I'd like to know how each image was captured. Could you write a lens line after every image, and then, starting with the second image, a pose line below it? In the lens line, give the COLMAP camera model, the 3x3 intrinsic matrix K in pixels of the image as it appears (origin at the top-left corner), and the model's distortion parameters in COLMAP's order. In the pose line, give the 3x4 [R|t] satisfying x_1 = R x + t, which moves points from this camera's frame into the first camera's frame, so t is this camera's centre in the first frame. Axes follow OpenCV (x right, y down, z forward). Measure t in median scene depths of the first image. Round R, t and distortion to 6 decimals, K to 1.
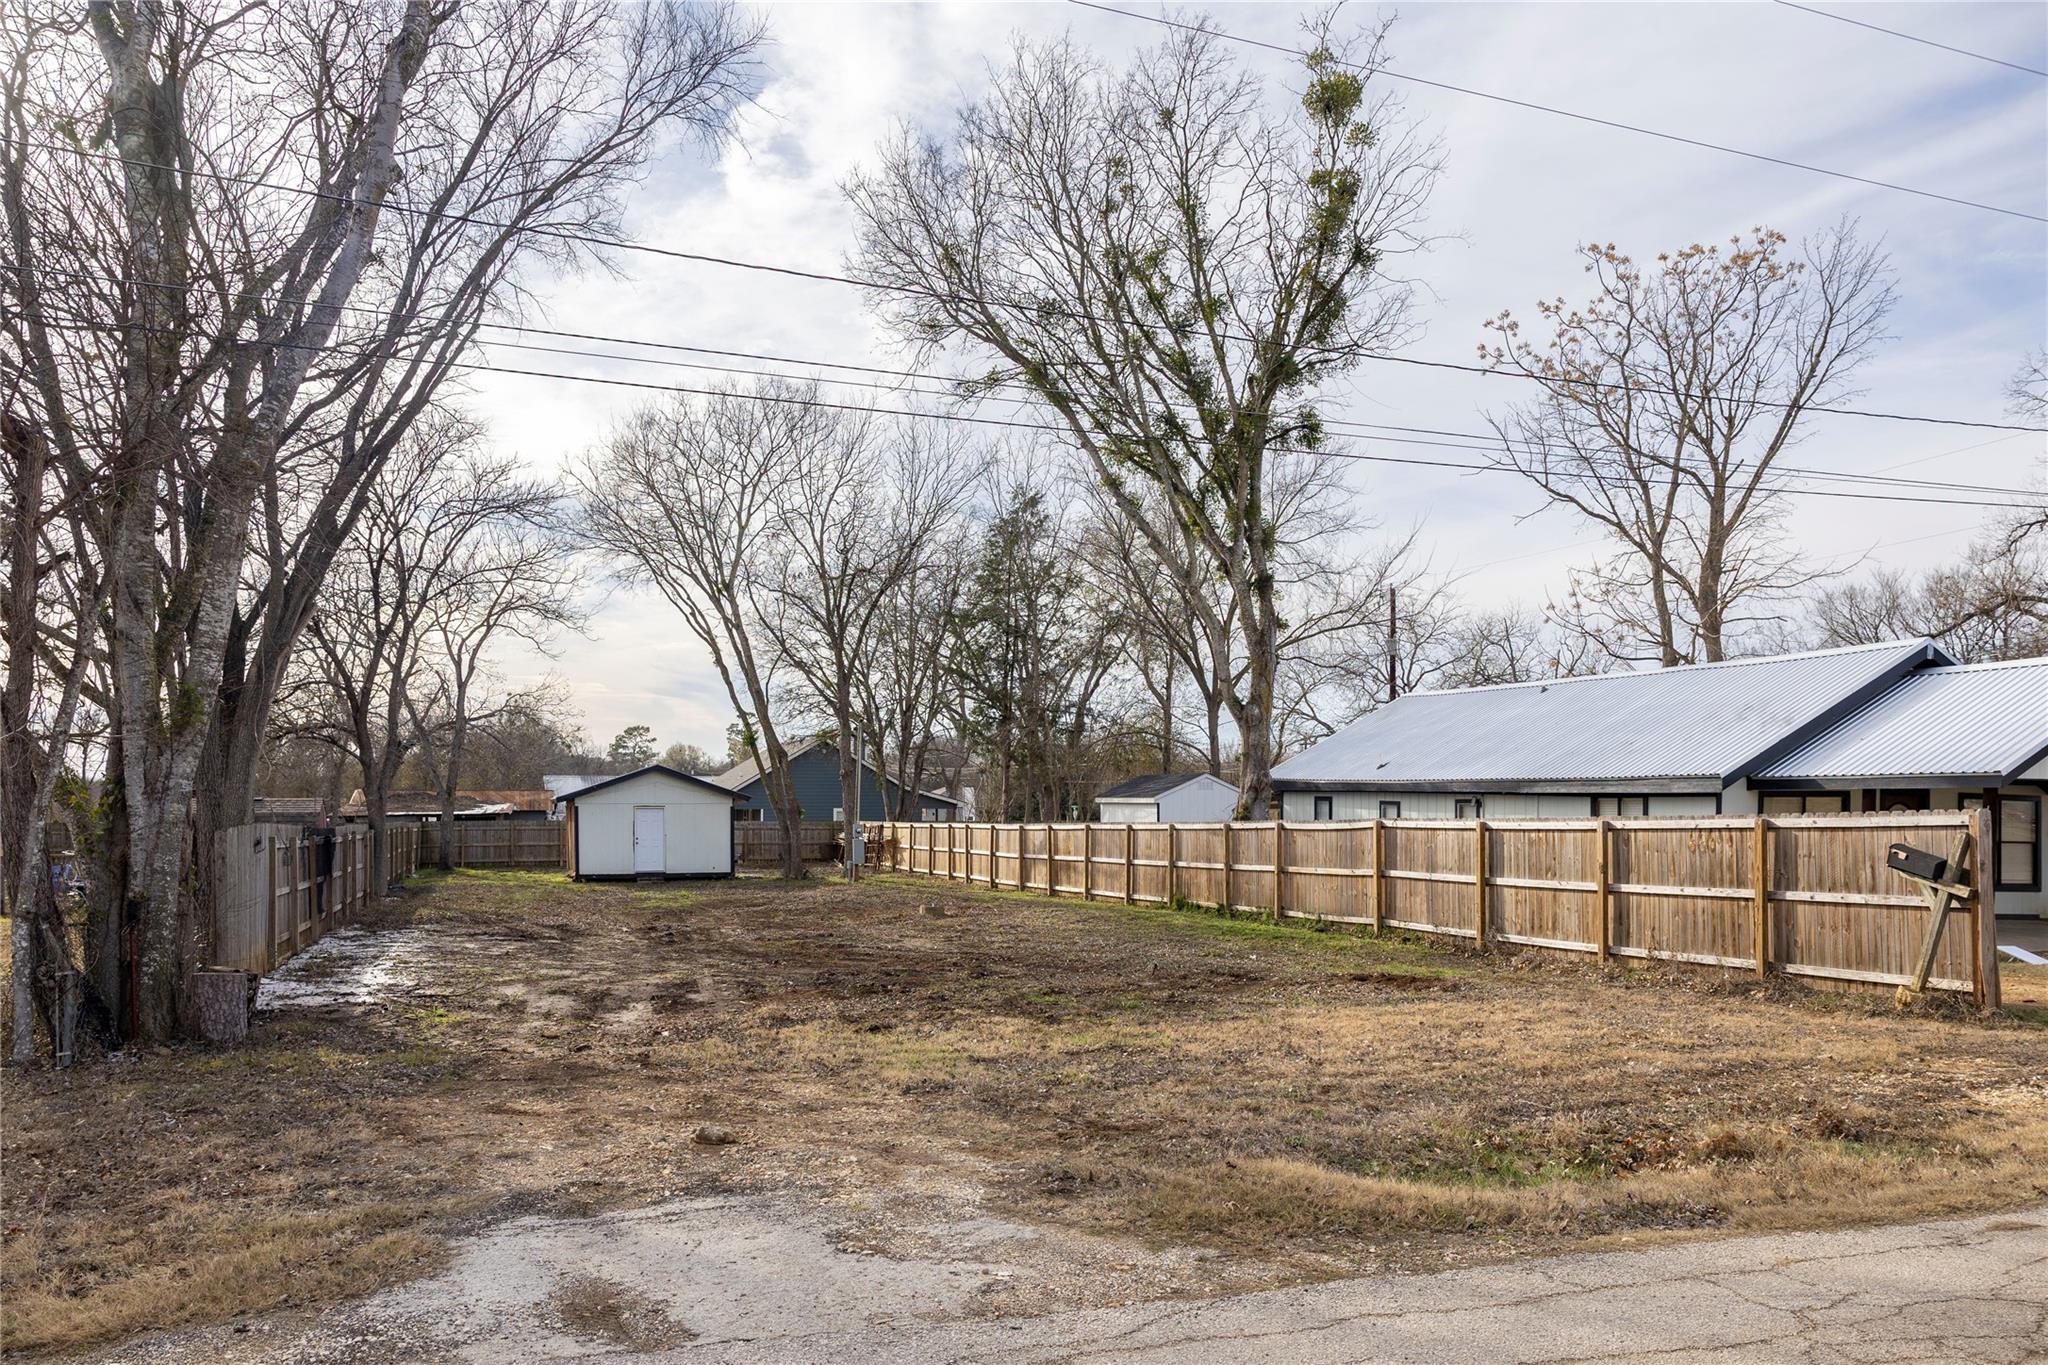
lens RADIAL K [[1448.0, 0, 953.3], [0, 1448.0, 799.8], [0, 0, 1]] dist [-0.003856, 0.018271]
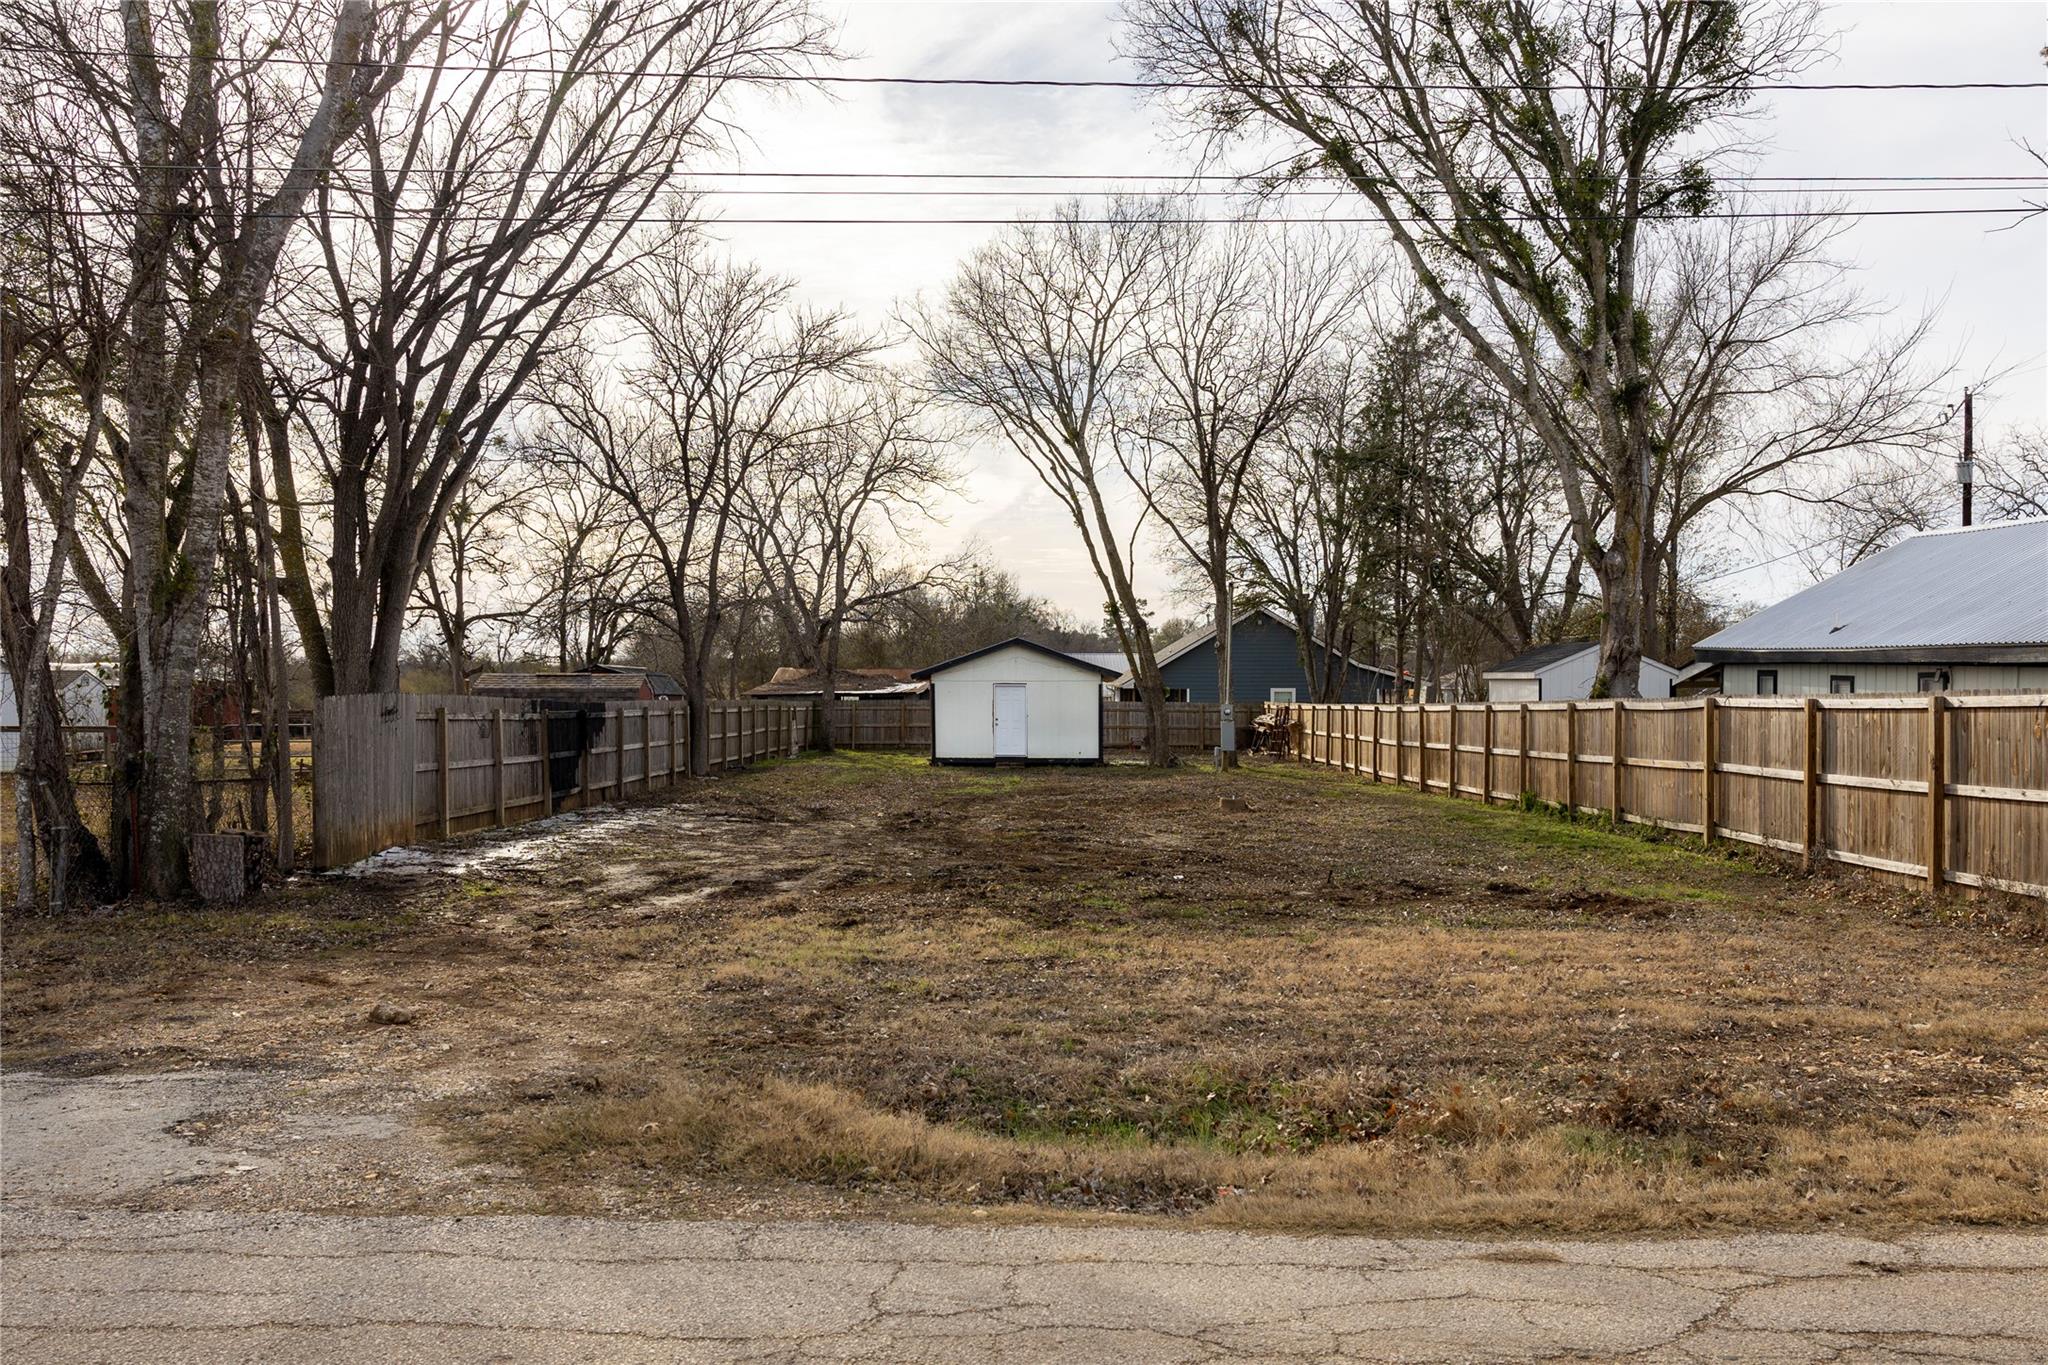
lens RADIAL K [[1638.5, 0, 1013.5], [0, 1638.5, 723.0], [0, 0, 1]] dist [0.007254, 0.002824]
pose [[0.938719, 0.009762, -0.344545, 0.257683], [-0.001334, 0.999694, 0.024691, 0.006954], [0.344680, -0.022718, 0.938445, 0.063753]]
